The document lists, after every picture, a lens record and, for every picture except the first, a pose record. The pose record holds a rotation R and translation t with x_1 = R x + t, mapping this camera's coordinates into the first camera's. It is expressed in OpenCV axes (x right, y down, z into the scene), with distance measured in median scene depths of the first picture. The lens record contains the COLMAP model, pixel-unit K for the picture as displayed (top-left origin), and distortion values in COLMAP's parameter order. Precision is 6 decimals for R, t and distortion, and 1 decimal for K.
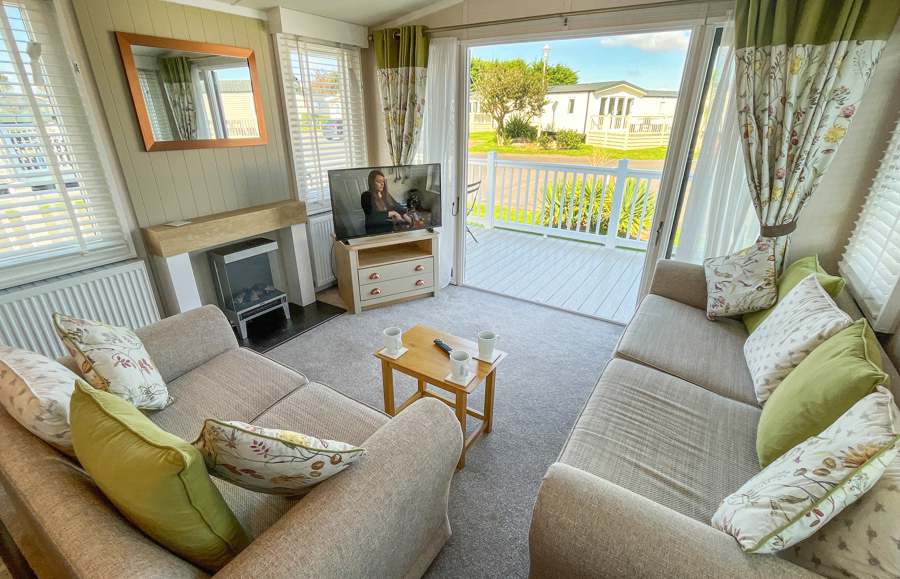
lens RADIAL K [[415.3, 0, 450.0], [0, 415.3, 289.5], [0, 0, 1]] dist [-0.002520, -0.000199]
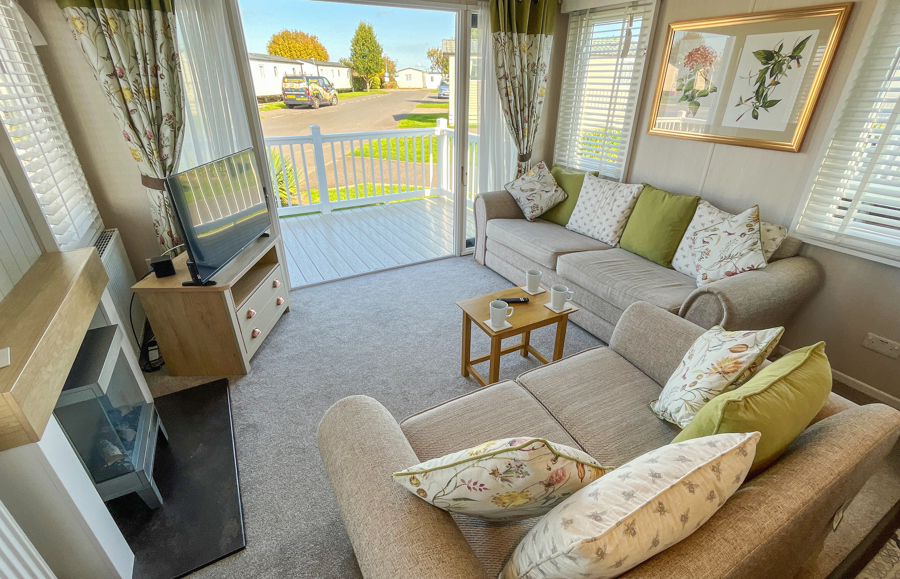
lens RADIAL K [[415.3, 0, 450.0], [0, 415.3, 289.5], [0, 0, 1]] dist [-0.002520, -0.000199]
pose [[0.482962, -0.400001, 0.778940, -0.788378], [0.345209, 0.904495, 0.250437, -0.184182], [-0.804723, 0.147946, 0.574921, 0.415610]]
